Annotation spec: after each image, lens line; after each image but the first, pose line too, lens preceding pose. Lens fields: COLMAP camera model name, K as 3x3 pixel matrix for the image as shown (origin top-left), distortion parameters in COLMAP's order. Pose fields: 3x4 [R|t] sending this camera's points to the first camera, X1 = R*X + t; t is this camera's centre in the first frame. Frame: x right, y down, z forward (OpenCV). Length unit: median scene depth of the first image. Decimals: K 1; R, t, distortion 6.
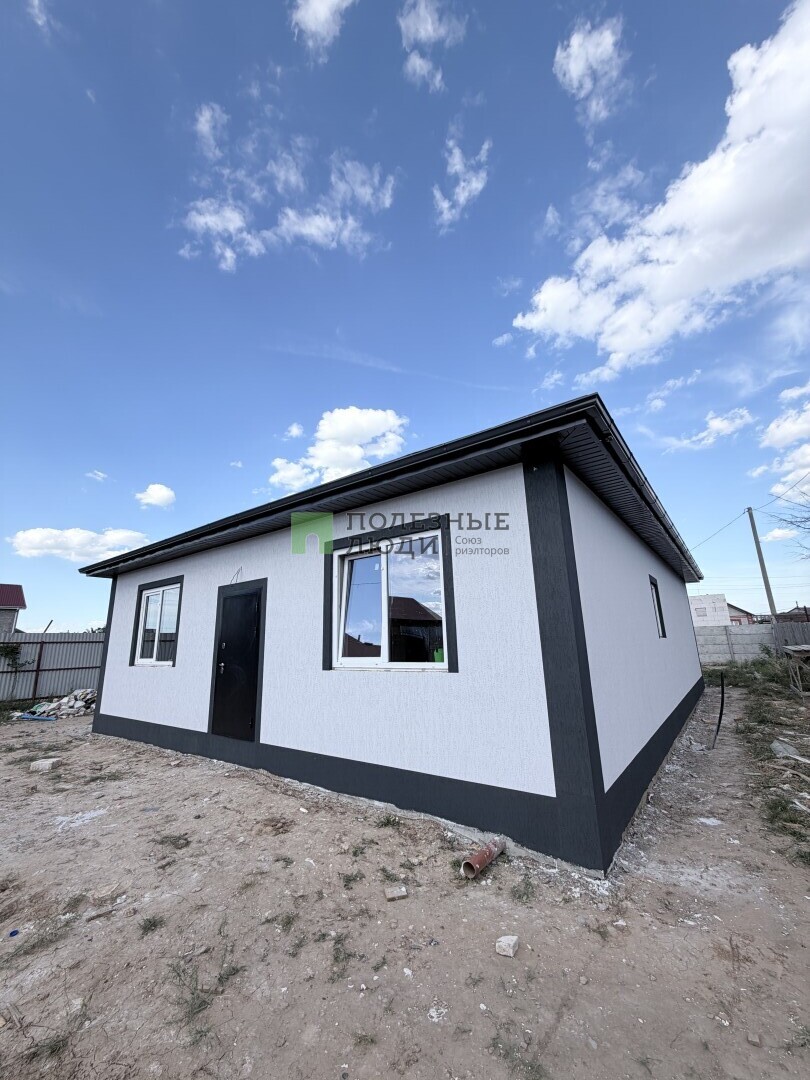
lens RADIAL K [[429.9, 0, 405.0], [0, 429.9, 540.0], [0, 0, 1]] dist [0.001397, 0.000597]
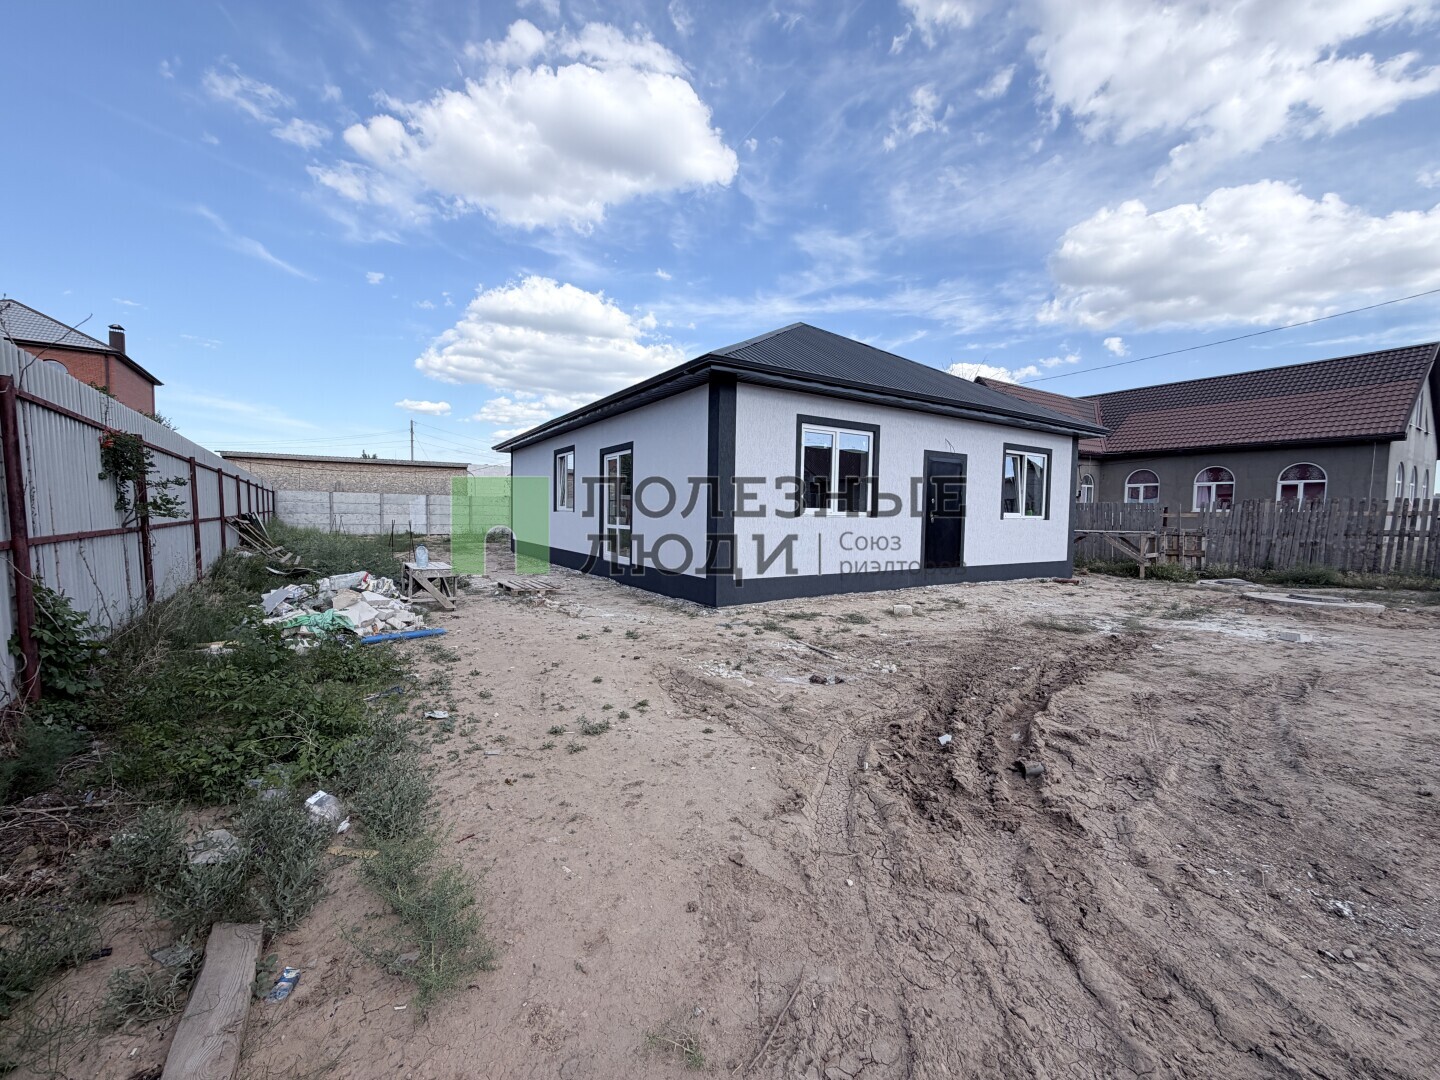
lens RADIAL K [[582.9, 0, 718.1], [0, 582.9, 561.3], [0, 0, 1]] dist [-0.001219, 0.000082]
pose [[0.349148, -0.042017, 0.936125, -1.795307], [-0.244371, 0.960344, 0.134248, 0.274430], [-0.904643, -0.275634, 0.325035, 0.786424]]
